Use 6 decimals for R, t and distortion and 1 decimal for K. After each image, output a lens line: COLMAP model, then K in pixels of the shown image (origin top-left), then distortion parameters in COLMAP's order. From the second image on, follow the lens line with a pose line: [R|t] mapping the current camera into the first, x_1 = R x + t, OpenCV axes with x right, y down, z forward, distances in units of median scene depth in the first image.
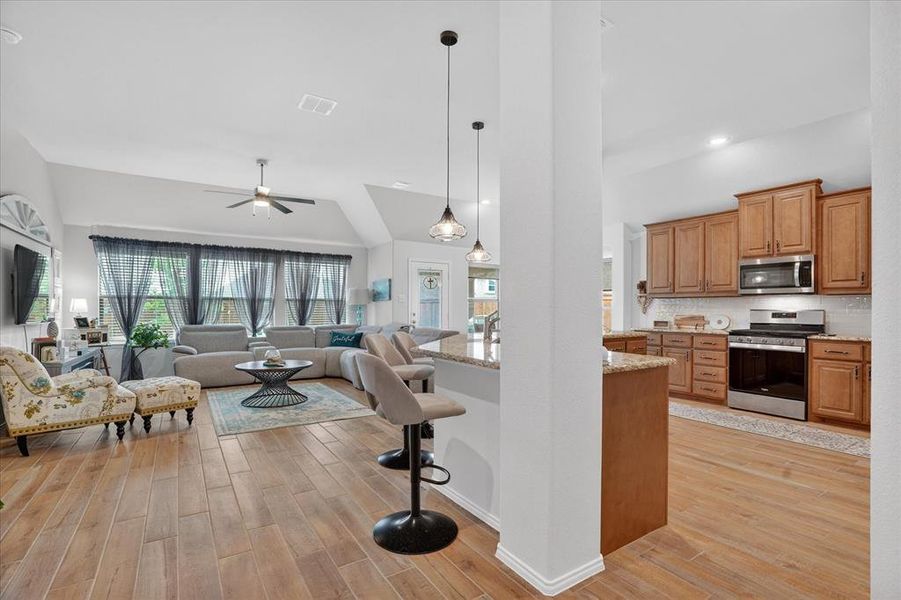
lens RADIAL K [[421.9, 0, 450.7], [0, 421.9, 308.4], [0, 0, 1]] dist [-0.054556, 0.019158]
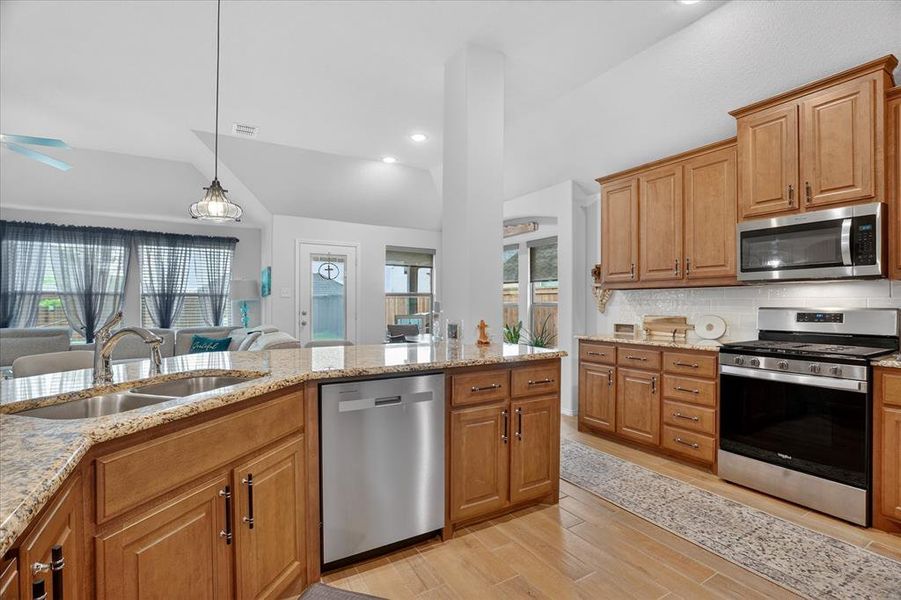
lens RADIAL K [[421.9, 0, 451.5], [0, 421.9, 303.0], [0, 0, 1]] dist [-0.054556, 0.019158]
pose [[0.999489, -0.003059, -0.031812, 0.244881], [0.003020, 0.999995, -0.001290, -0.003205], [0.031816, 0.001193, 0.999493, 0.318372]]
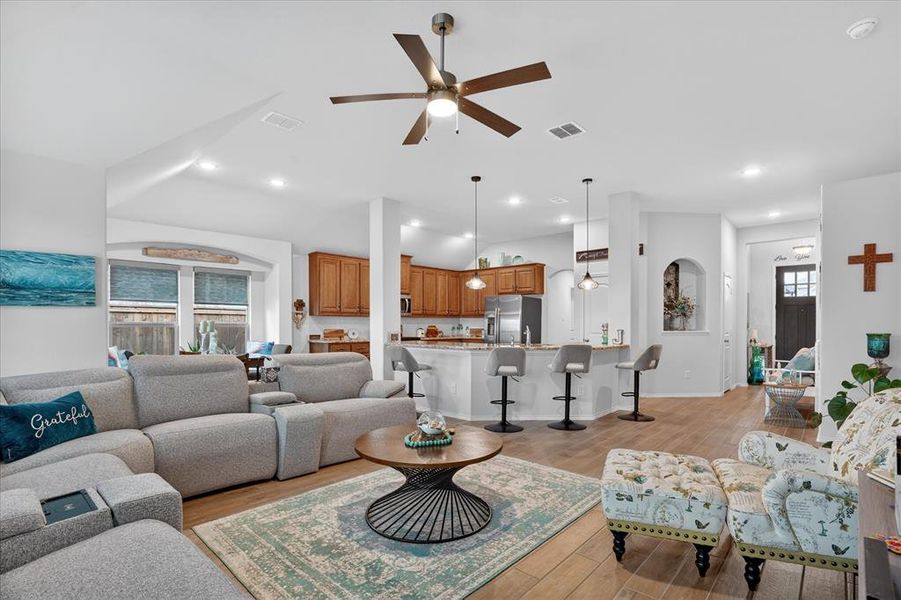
lens RADIAL K [[421.9, 0, 456.6], [0, 421.9, 329.8], [0, 0, 1]] dist [-0.054556, 0.019158]
pose [[-0.259756, -0.016332, 0.965536, -0.749384], [-0.001825, 0.999863, 0.016421, -0.003979], [-0.965673, 0.002503, -0.259750, 0.905236]]
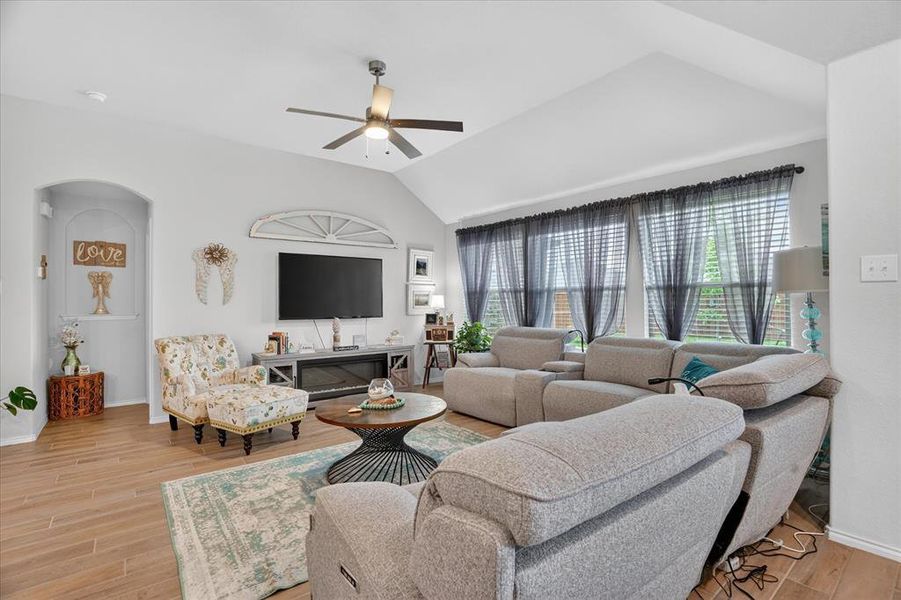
lens RADIAL K [[421.9, 0, 457.1], [0, 421.9, 299.4], [0, 0, 1]] dist [-0.054556, 0.019158]
pose [[0.108946, -0.007722, -0.994018, 0.127715], [0.005770, 0.999958, -0.007136, -0.004780], [0.994031, -0.004958, 0.108986, 0.858070]]
